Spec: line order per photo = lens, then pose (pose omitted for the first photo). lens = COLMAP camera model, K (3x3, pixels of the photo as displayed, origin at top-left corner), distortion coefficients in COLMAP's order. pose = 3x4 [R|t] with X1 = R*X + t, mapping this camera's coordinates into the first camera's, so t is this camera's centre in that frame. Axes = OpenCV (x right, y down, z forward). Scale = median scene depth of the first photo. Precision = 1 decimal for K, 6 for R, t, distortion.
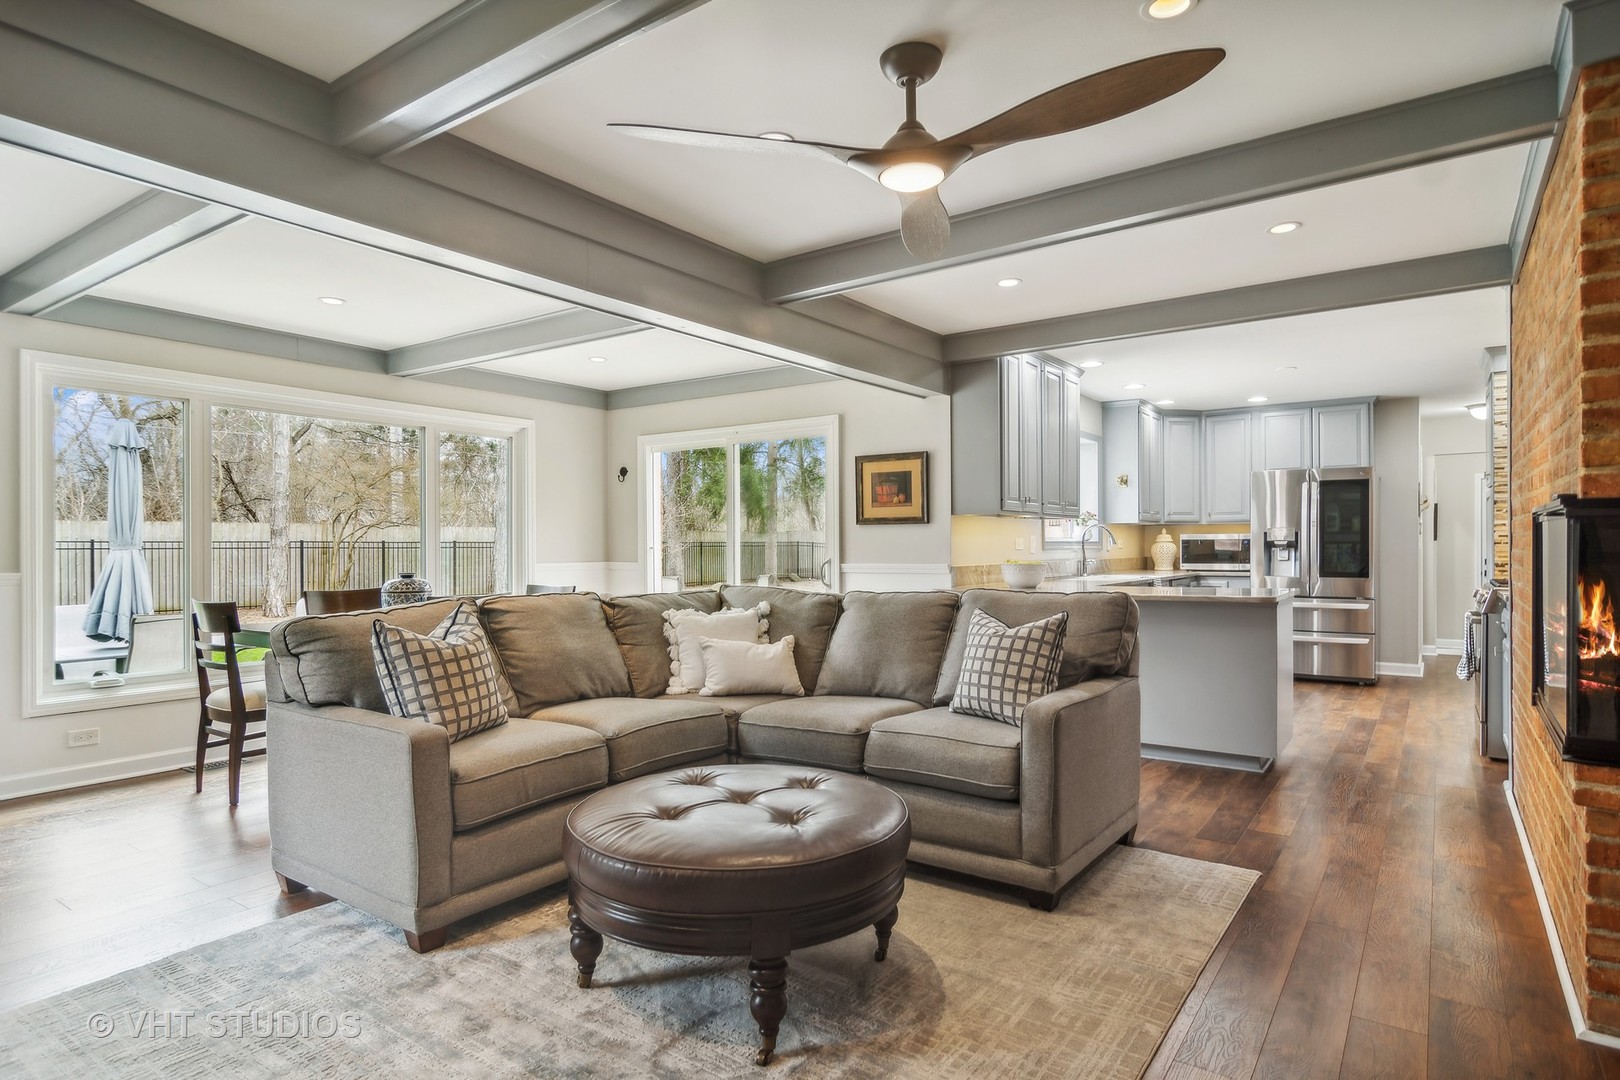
lens RADIAL K [[879.8, 0, 826.0], [0, 879.8, 551.4], [0, 0, 1]] dist [-0.001188, 0.003828]
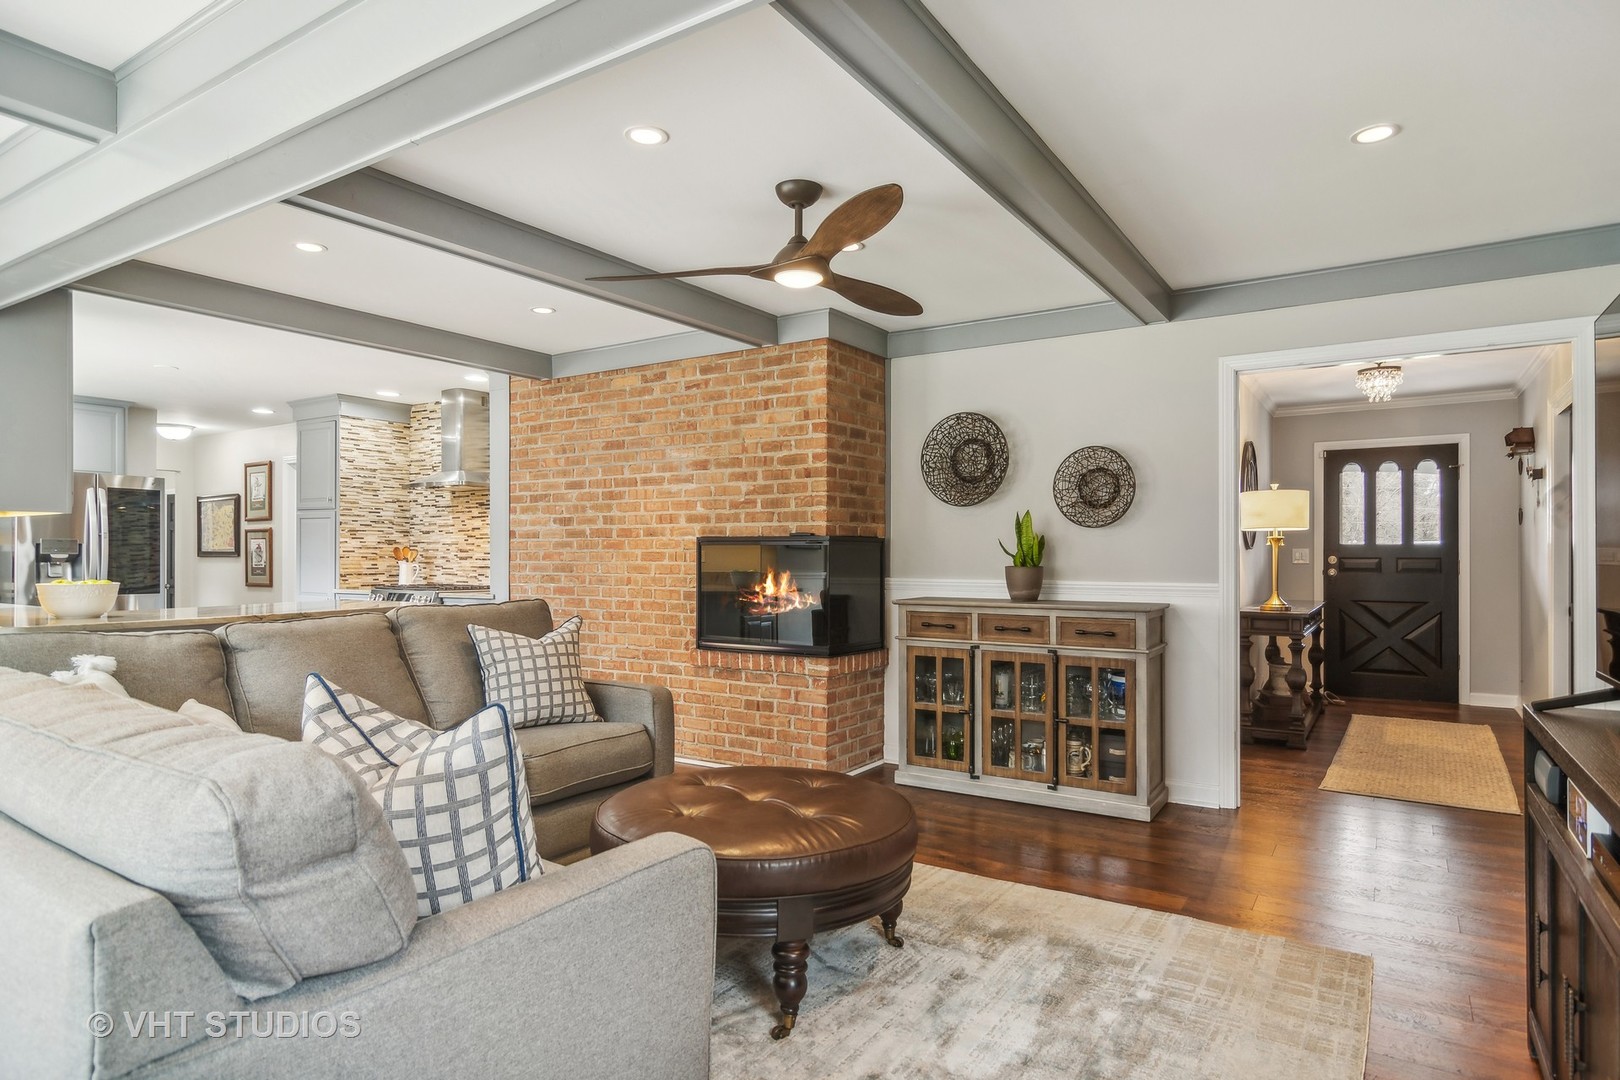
lens RADIAL K [[879.8, 0, 830.3], [0, 879.8, 553.6], [0, 0, 1]] dist [-0.001188, 0.003828]
pose [[-0.059266, 0.006515, 0.998221, -0.378215], [0.009104, 0.999941, -0.005985, -0.000780], [-0.998201, 0.008733, -0.059322, 0.313511]]
